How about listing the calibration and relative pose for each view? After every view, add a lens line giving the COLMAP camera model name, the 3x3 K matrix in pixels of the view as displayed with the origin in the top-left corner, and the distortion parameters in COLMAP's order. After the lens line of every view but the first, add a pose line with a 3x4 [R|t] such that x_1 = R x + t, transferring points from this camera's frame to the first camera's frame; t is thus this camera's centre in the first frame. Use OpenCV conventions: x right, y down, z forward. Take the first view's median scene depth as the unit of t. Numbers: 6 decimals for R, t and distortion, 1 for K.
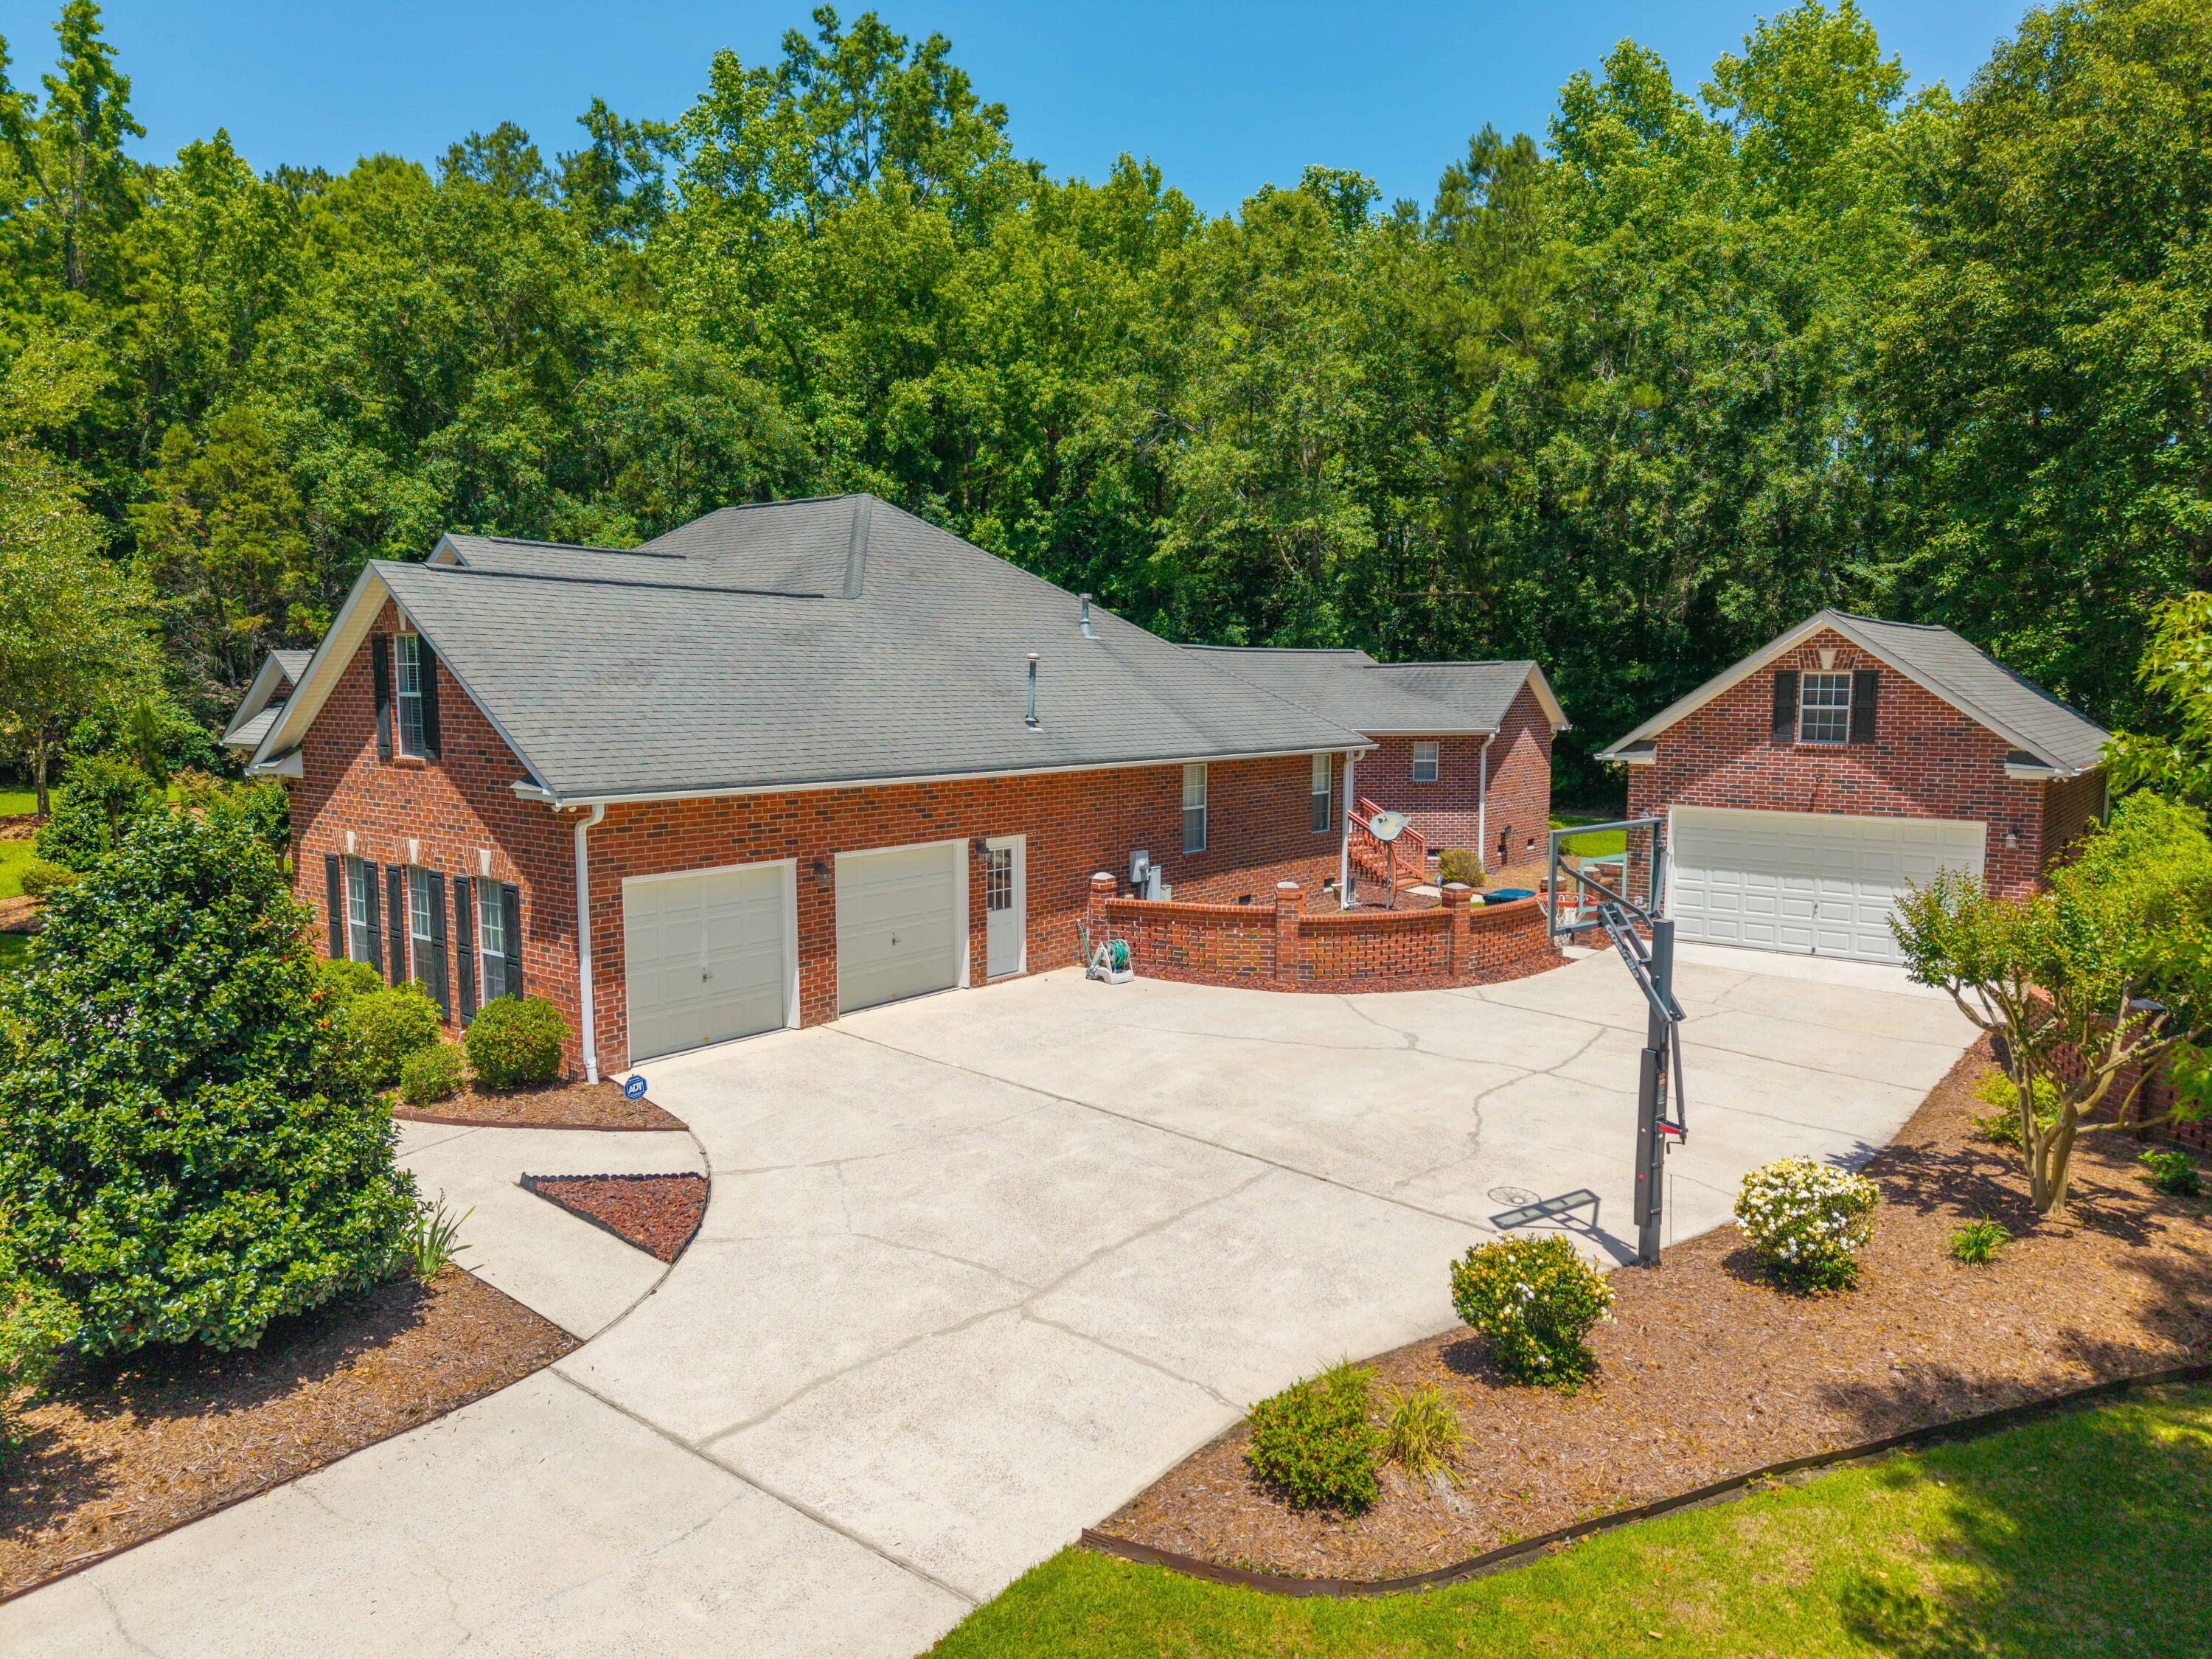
lens RADIAL K [[1494.7, 0, 1108.8], [0, 1494.7, 821.6], [0, 0, 1]] dist [0.024523, -0.018378]
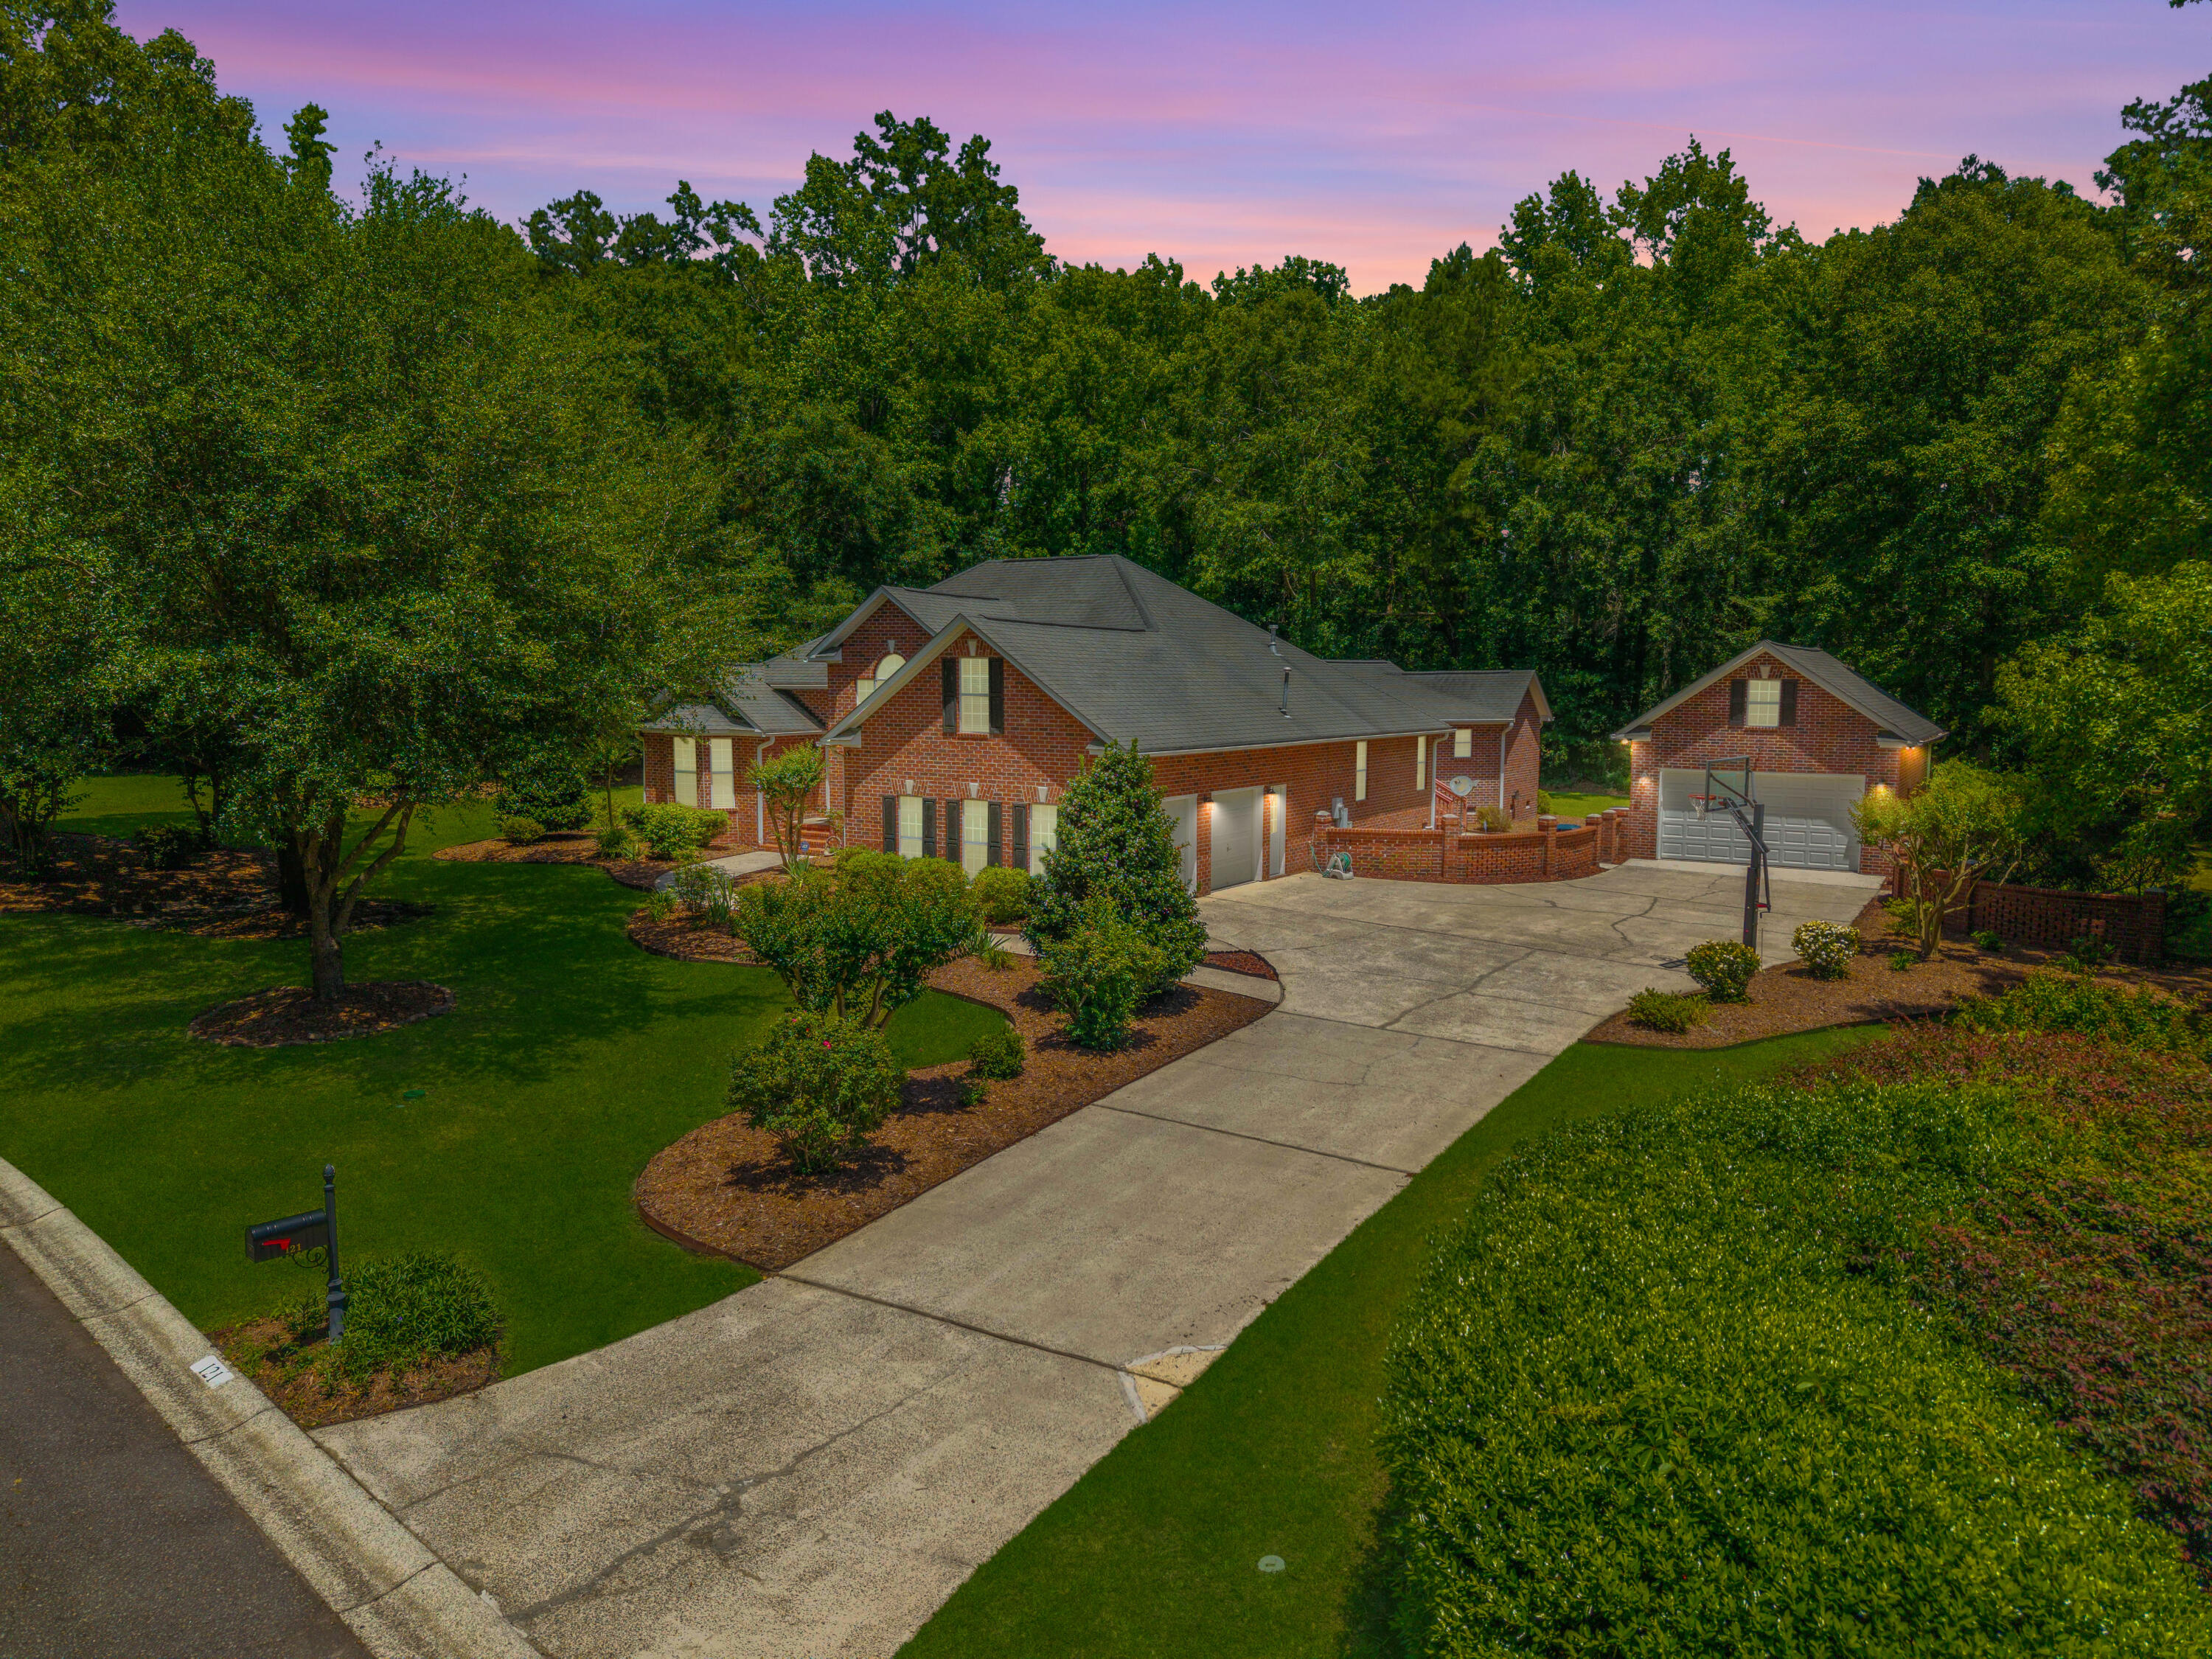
lens RADIAL K [[1494.7, 0, 1103.5], [0, 1494.7, 829.4], [0, 0, 1]] dist [0.024523, -0.018378]
pose [[0.994544, -0.007994, 0.104015, -0.308688], [0.007554, 0.999961, 0.004623, 0.035407], [-0.104048, -0.003812, 0.994565, -0.397921]]
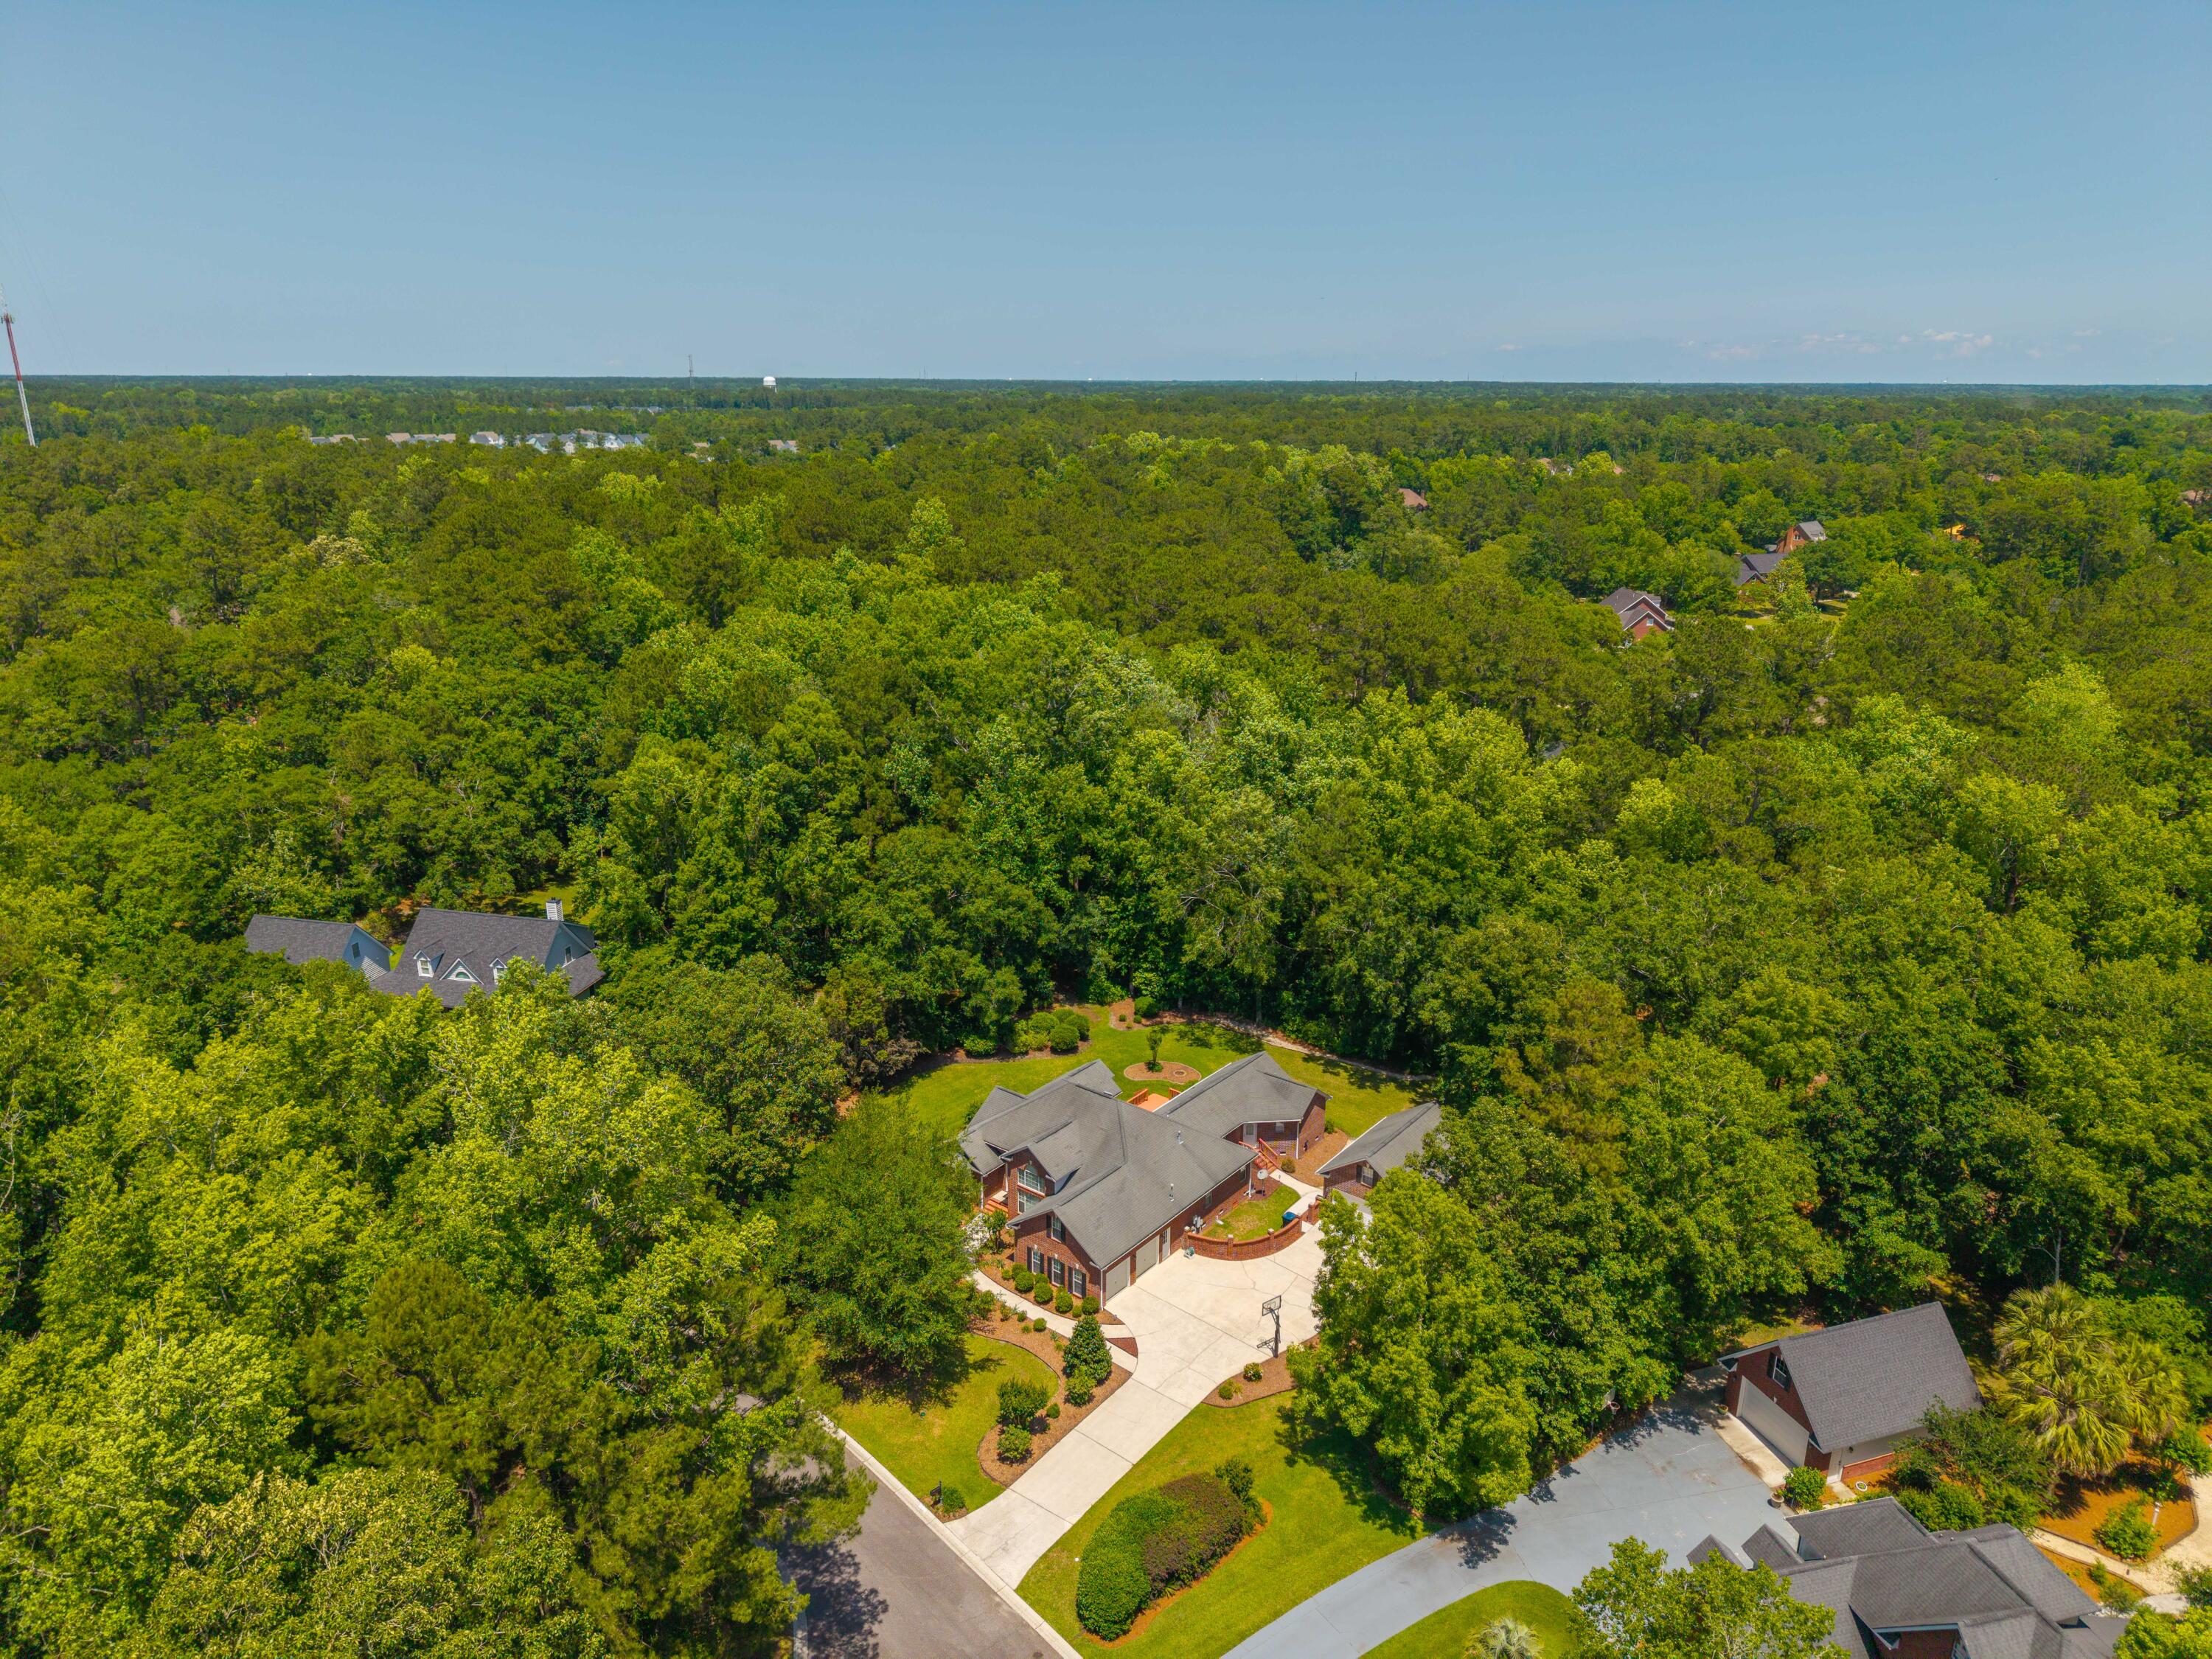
lens RADIAL K [[1494.7, 0, 1098.2], [0, 1494.7, 823.9], [0, 0, 1]] dist [0.024523, -0.018378]
pose [[0.999994, 0.001003, 0.003448, -0.214306], [-0.001646, 0.981434, 0.191794, -1.497420], [-0.003192, -0.191799, 0.981429, -2.311346]]
